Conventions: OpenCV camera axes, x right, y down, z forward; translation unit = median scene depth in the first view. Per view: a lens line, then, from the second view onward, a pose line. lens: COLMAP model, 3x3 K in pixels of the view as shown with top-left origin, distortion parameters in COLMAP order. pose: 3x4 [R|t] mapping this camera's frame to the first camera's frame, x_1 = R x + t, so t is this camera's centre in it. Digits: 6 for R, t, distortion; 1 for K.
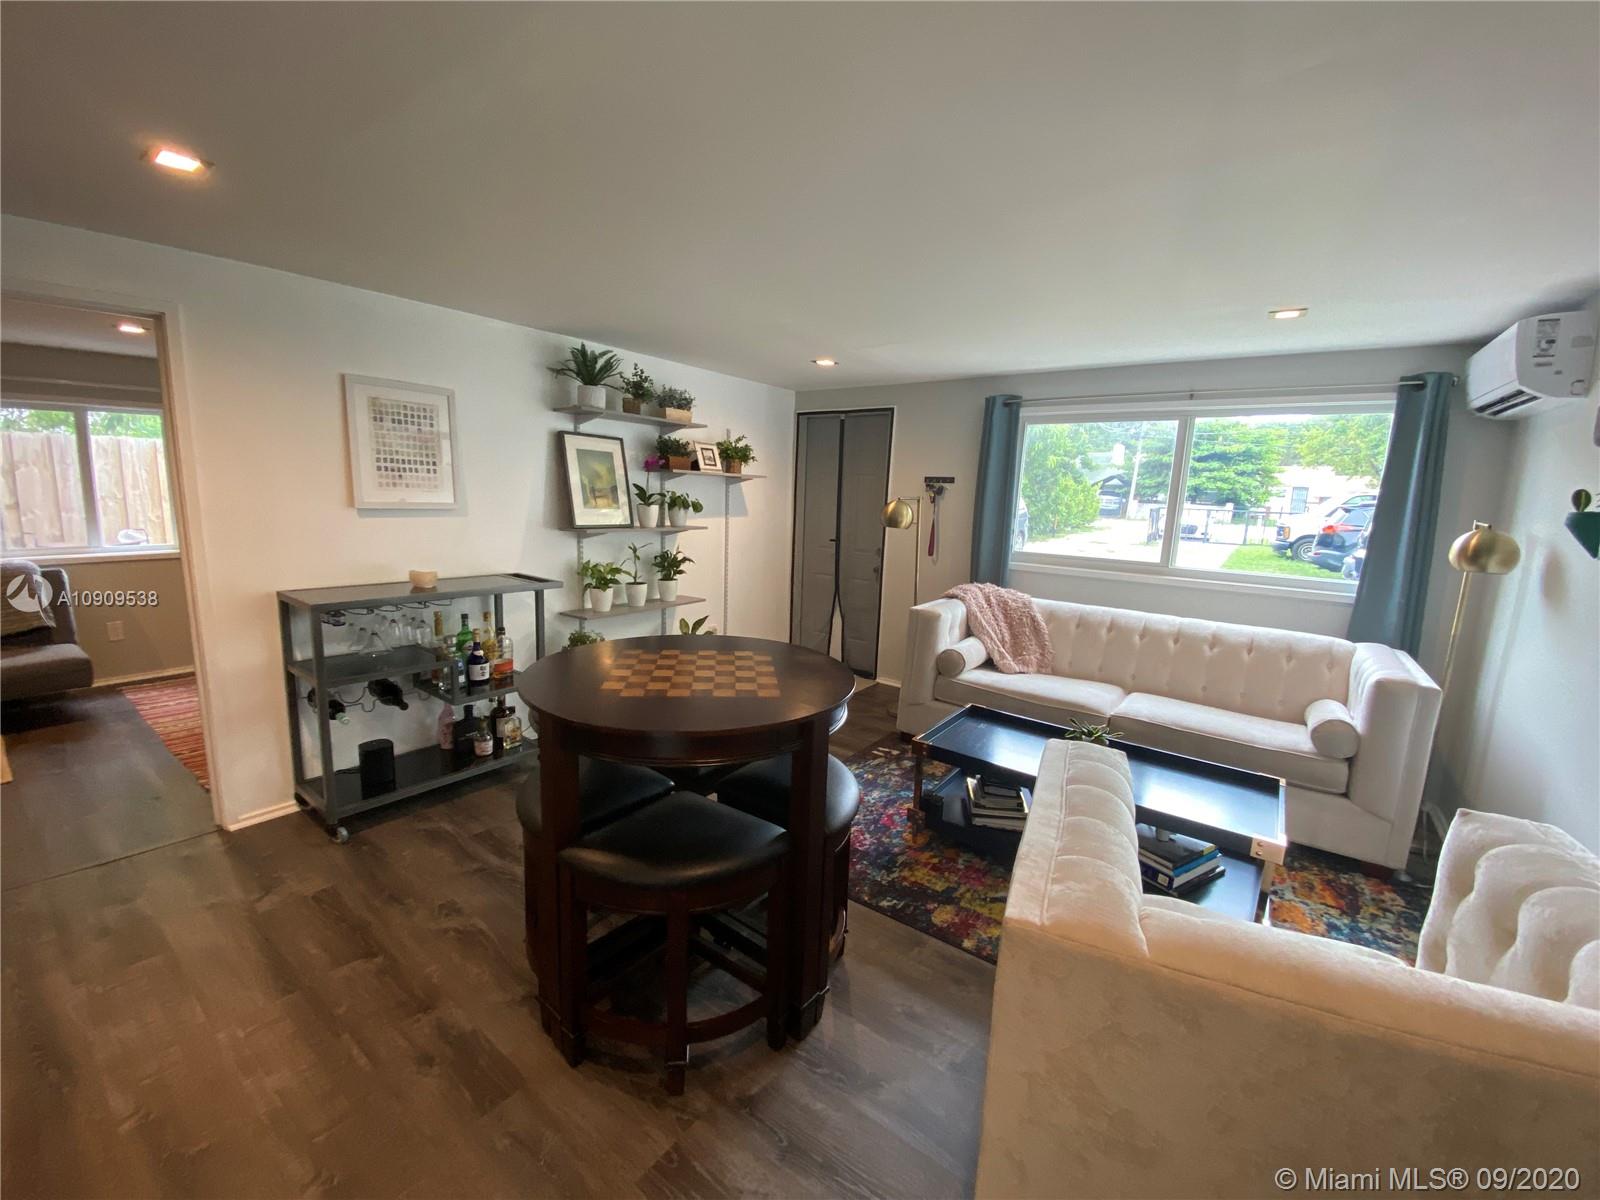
lens RADIAL K [[640.6, 0, 803.5], [0, 640.6, 595.6], [0, 0, 1]] dist [0.005288, -0.009894]
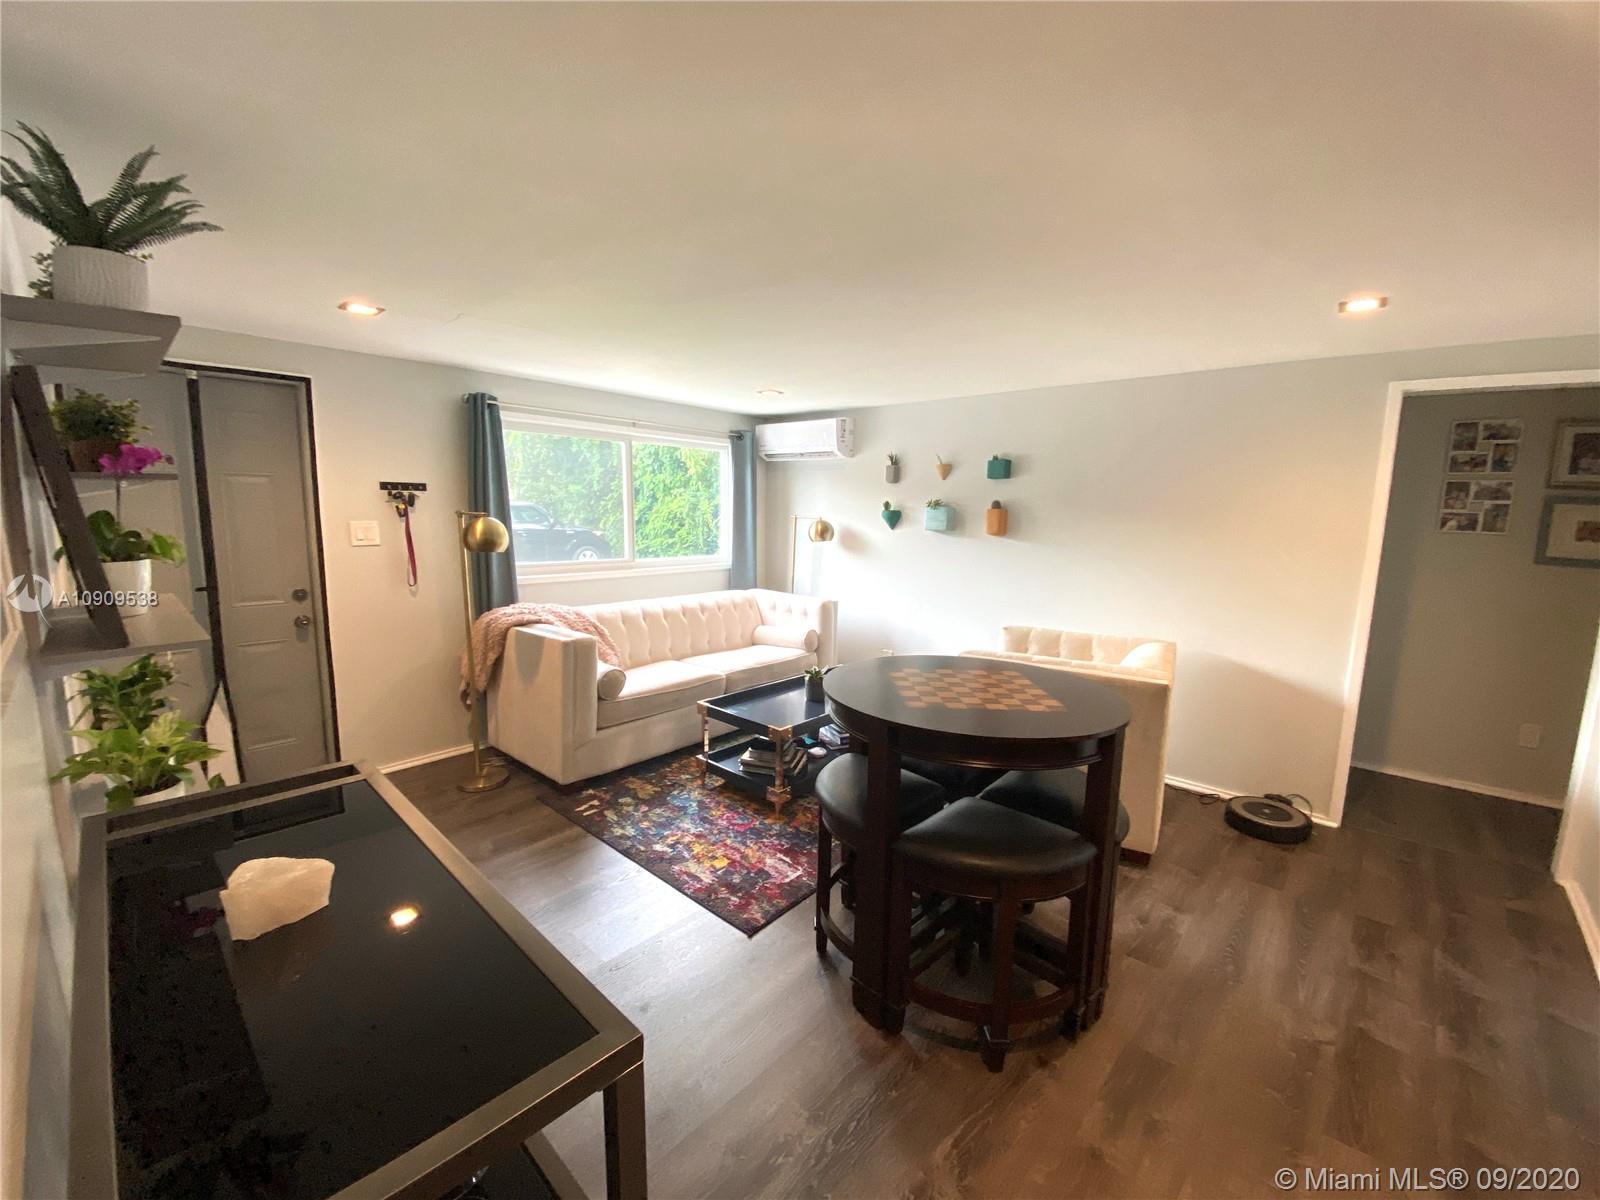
lens RADIAL K [[640.6, 0, 795.1], [0, 640.6, 597.1], [0, 0, 1]] dist [0.005288, -0.009894]
pose [[0.104274, -0.170520, 0.979821, -0.648788], [0.147019, 0.977011, 0.154385, -0.128319], [-0.983622, 0.127954, 0.126946, 0.582543]]
